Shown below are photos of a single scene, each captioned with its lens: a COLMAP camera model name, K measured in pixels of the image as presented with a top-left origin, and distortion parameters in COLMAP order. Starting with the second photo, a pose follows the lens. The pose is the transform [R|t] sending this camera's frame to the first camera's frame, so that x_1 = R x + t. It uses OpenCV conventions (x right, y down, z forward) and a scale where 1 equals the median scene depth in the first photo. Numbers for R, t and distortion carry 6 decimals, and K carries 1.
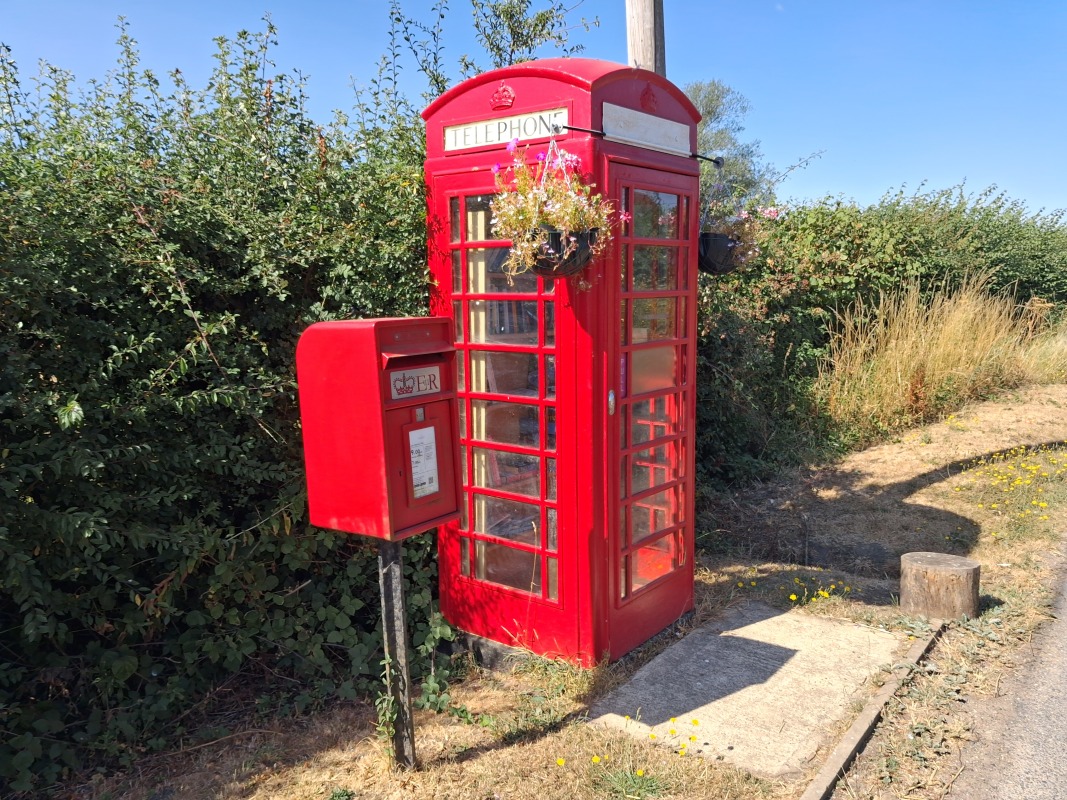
lens RADIAL K [[838.7, 0, 542.4], [0, 838.7, 400.5], [0, 0, 1]] dist [0.003259, -0.002839]
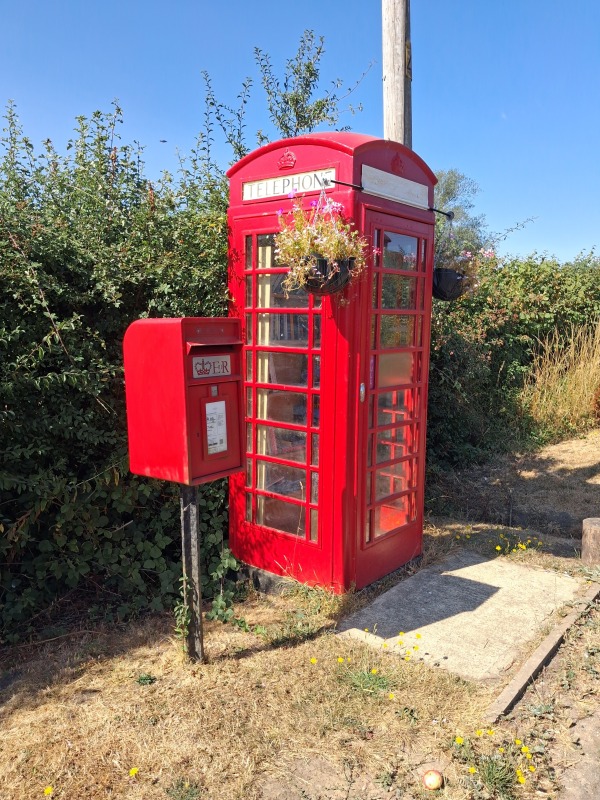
lens RADIAL K [[623.9, 0, 300.0], [0, 623.9, 400.0], [0, 0, 1]] dist [0.003589, 0.004653]
pose [[0.999111, 0.030066, -0.029563, 0.012777], [-0.030429, 0.999466, -0.011924, 0.027468], [0.029189, 0.012813, 0.999492, 0.016701]]
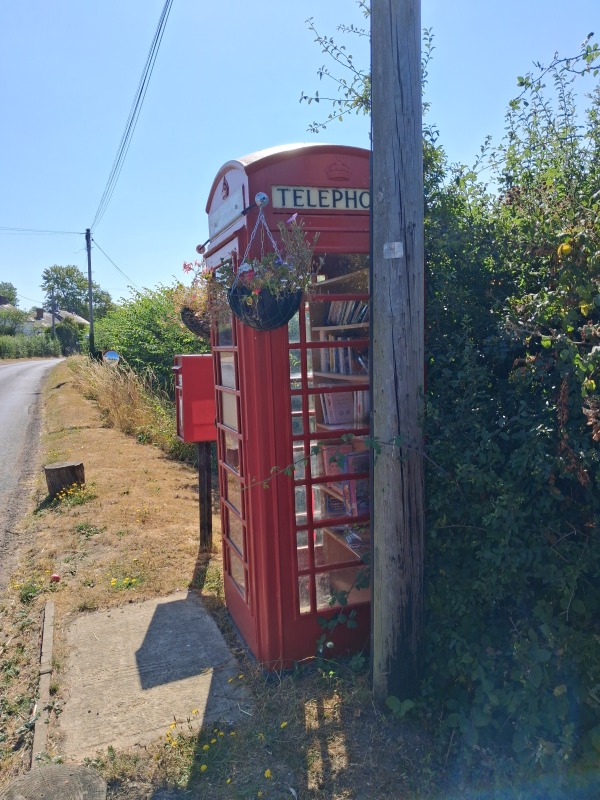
lens RADIAL K [[628.8, 0, 300.0], [0, 628.8, 400.0], [0, 0, 1]] dist [0.003259, -0.002839]
pose [[-0.561178, 0.098601, -0.821801, 0.809963], [-0.067583, 0.984105, 0.164224, -0.201025], [0.824931, 0.147699, -0.545594, 1.550768]]
